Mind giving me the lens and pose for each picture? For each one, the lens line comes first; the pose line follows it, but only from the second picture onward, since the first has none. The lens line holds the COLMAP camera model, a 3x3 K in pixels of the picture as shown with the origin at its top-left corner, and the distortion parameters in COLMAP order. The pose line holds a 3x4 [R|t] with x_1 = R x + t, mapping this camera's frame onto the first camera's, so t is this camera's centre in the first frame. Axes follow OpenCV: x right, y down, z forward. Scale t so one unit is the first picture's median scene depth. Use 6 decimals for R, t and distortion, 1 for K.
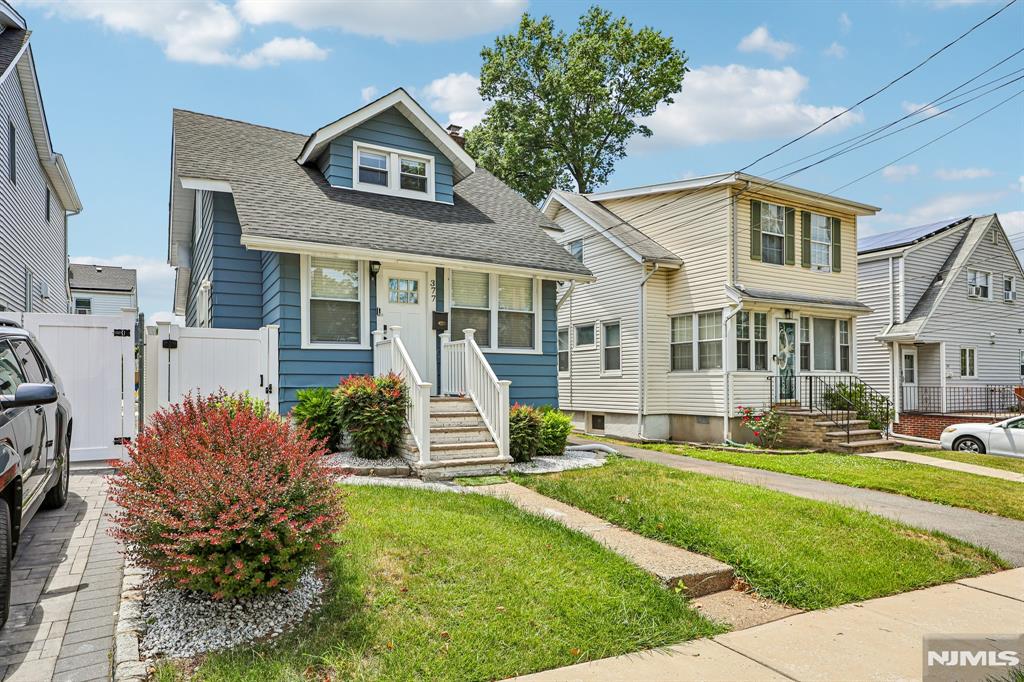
lens RADIAL K [[614.0, 0, 482.9], [0, 614.0, 383.6], [0, 0, 1]] dist [0.001277, 0.000572]
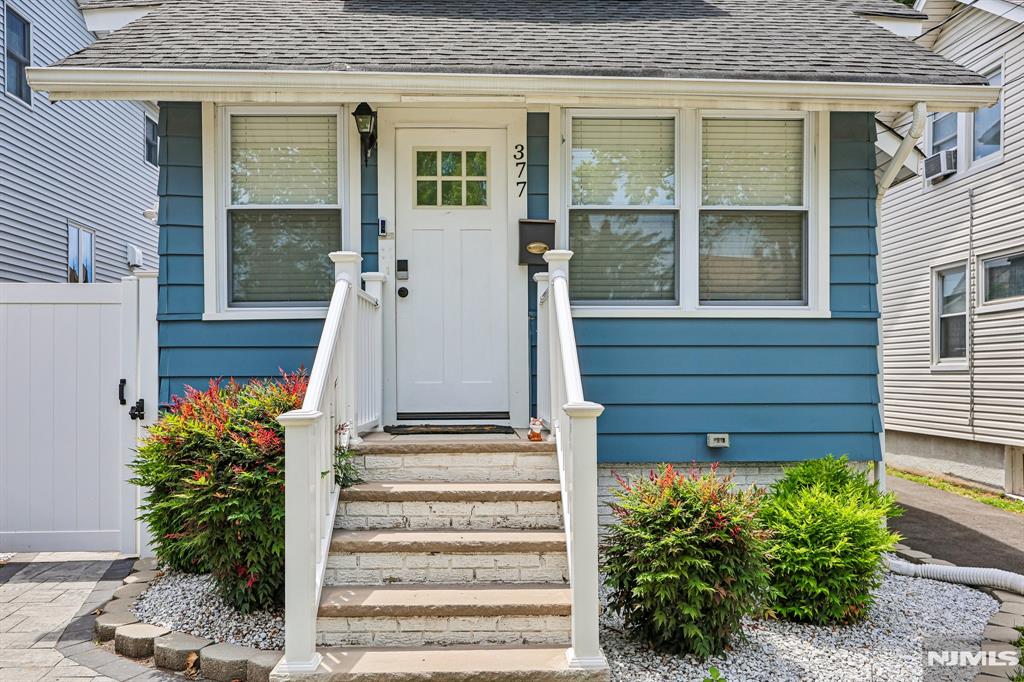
lens RADIAL K [[776.5, 0, 507.8], [0, 776.5, 372.6], [0, 0, 1]] dist [0.031292, 0.002876]
pose [[0.905058, -0.004723, -0.425262, 0.132886], [0.004613, 0.999989, -0.001287, -0.015105], [0.425264, -0.000797, 0.905069, 0.526664]]
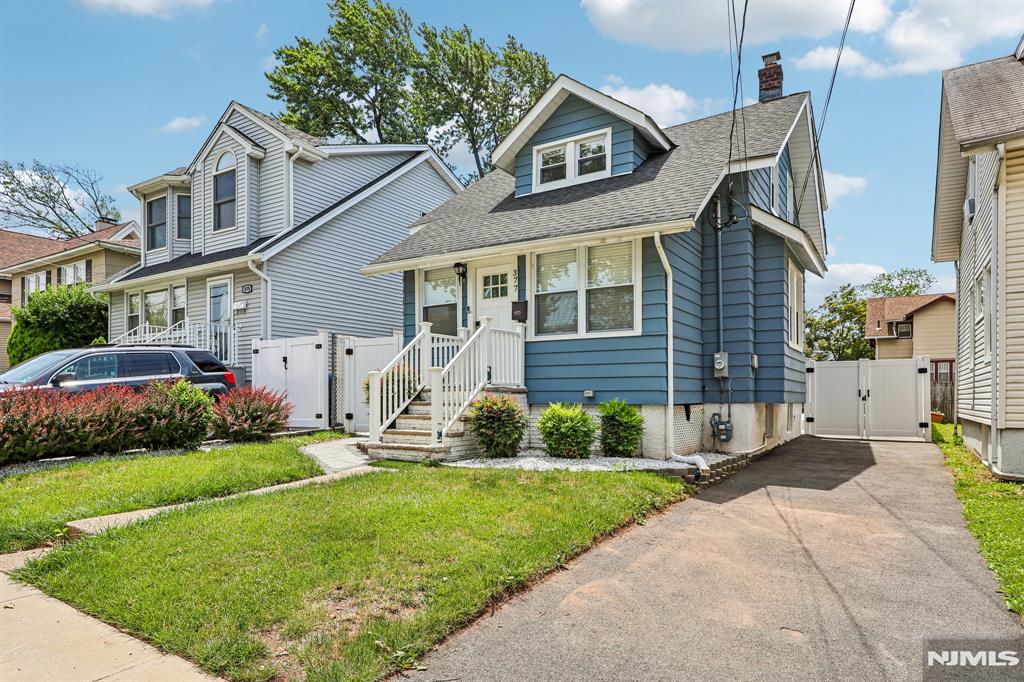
lens RADIAL K [[614.0, 0, 482.9], [0, 614.0, 383.6], [0, 0, 1]] dist [0.001277, 0.000572]
pose [[0.472236, -0.018719, -0.881273, 0.755559], [-0.001630, 0.999754, -0.022109, 0.034684], [0.881471, 0.011877, 0.472090, 0.496641]]
